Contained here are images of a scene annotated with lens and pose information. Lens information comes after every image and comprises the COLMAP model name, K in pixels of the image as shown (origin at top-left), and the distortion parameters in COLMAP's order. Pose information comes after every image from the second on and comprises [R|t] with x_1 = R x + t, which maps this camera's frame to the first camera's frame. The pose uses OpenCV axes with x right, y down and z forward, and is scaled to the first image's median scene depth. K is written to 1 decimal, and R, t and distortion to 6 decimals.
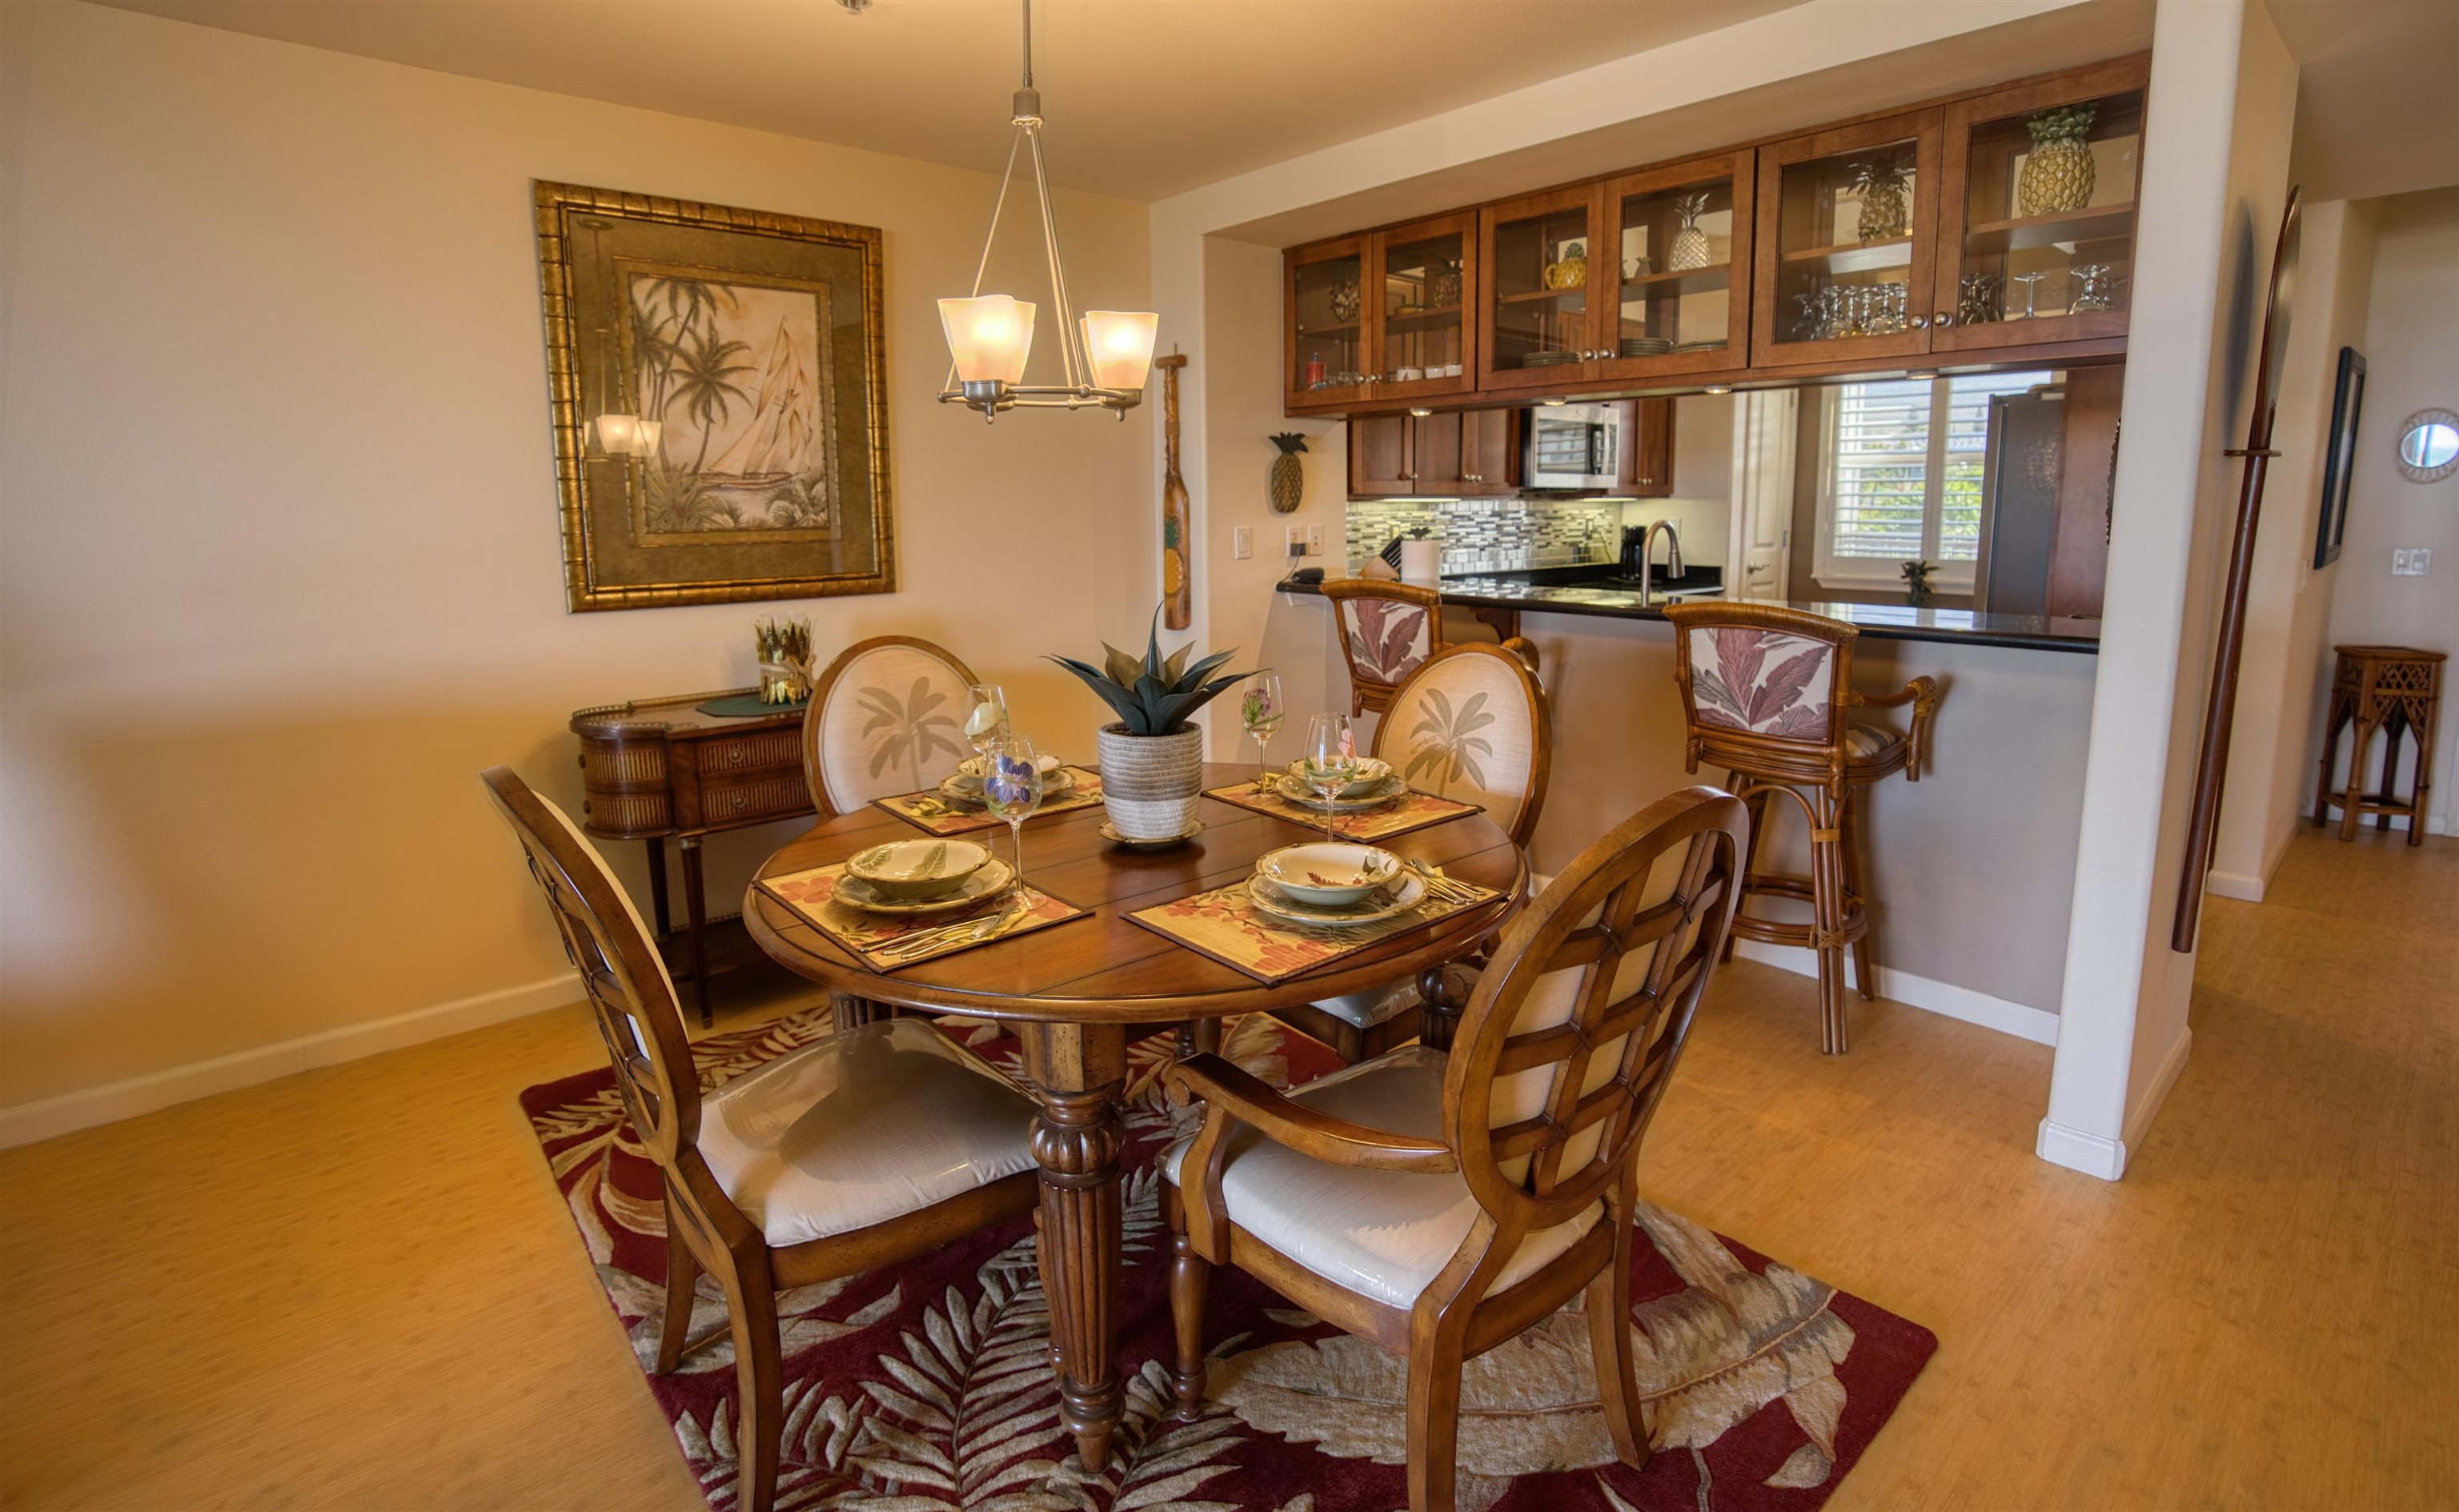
lens RADIAL K [[1167.3, 0, 1254.6], [0, 1167.3, 681.2], [0, 0, 1]] dist [-0.063108, 0.003020]
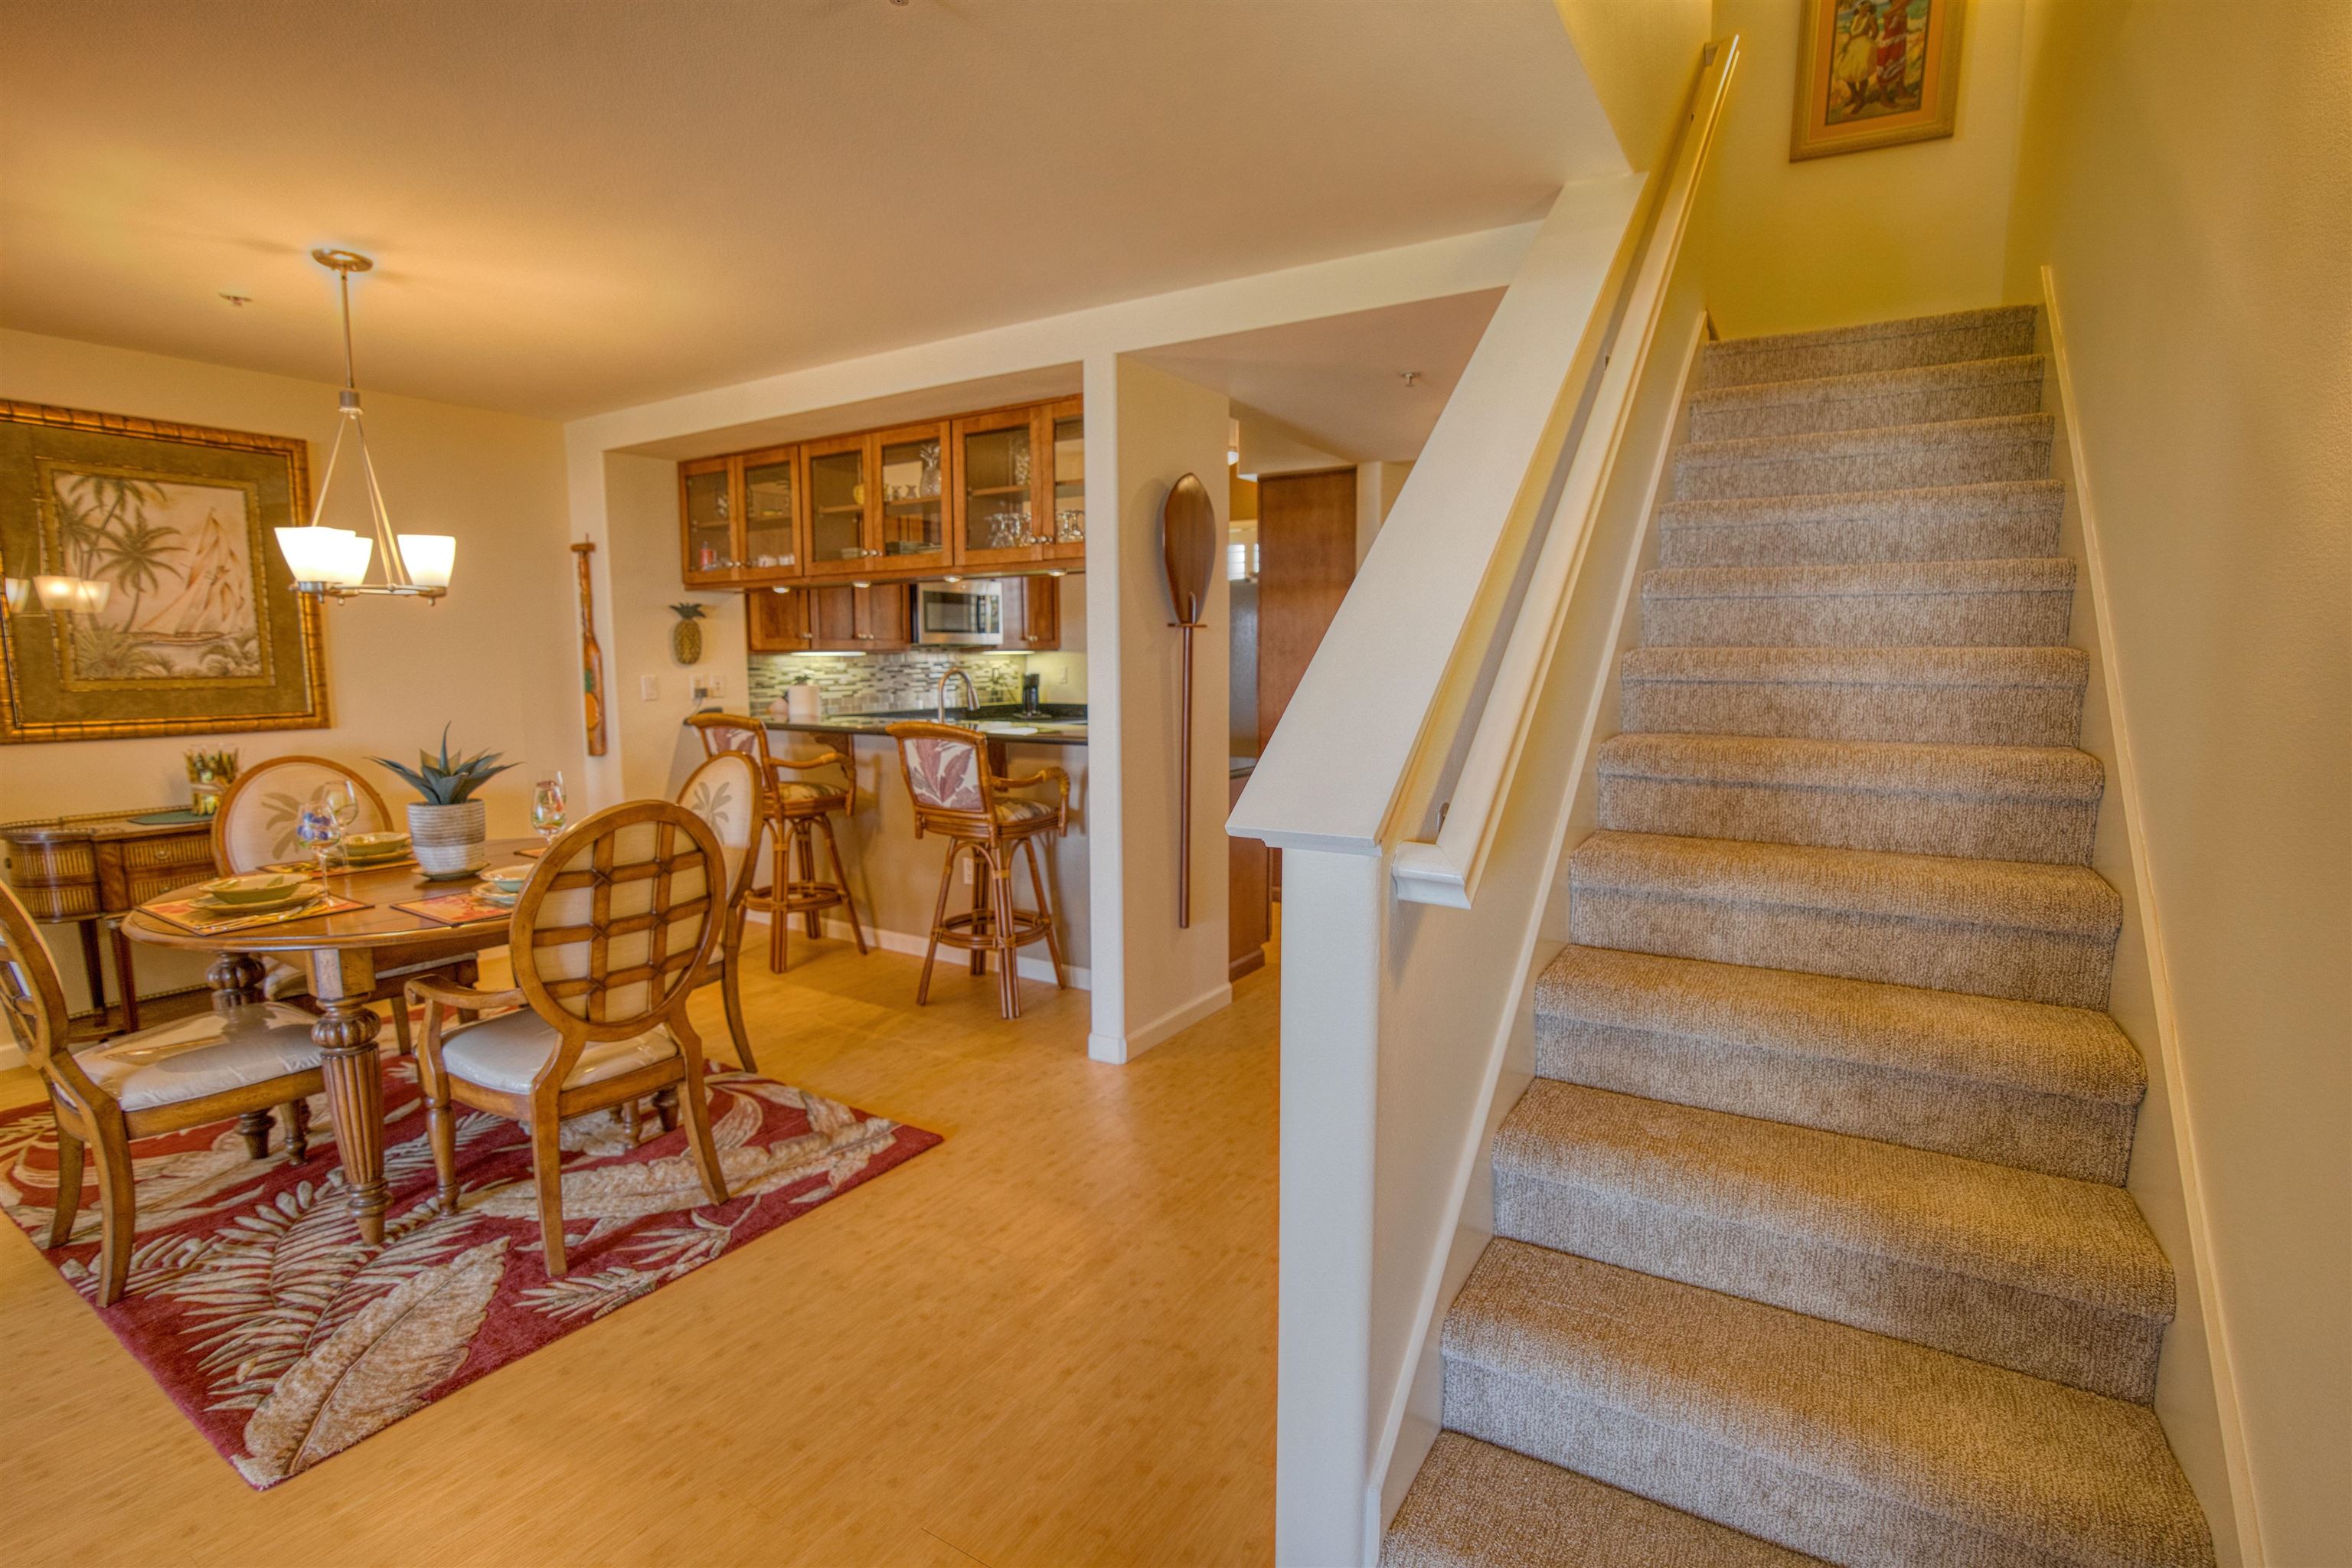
lens RADIAL K [[1096.6, 0, 1181.0], [0, 1096.6, 793.3], [0, 0, 1]] dist [-0.062655, 0.021693]
pose [[0.959479, -0.029590, 0.280221, 0.283604], [0.036860, 0.999106, -0.020710, 0.058594], [-0.279357, 0.030200, 0.959712, -0.405367]]
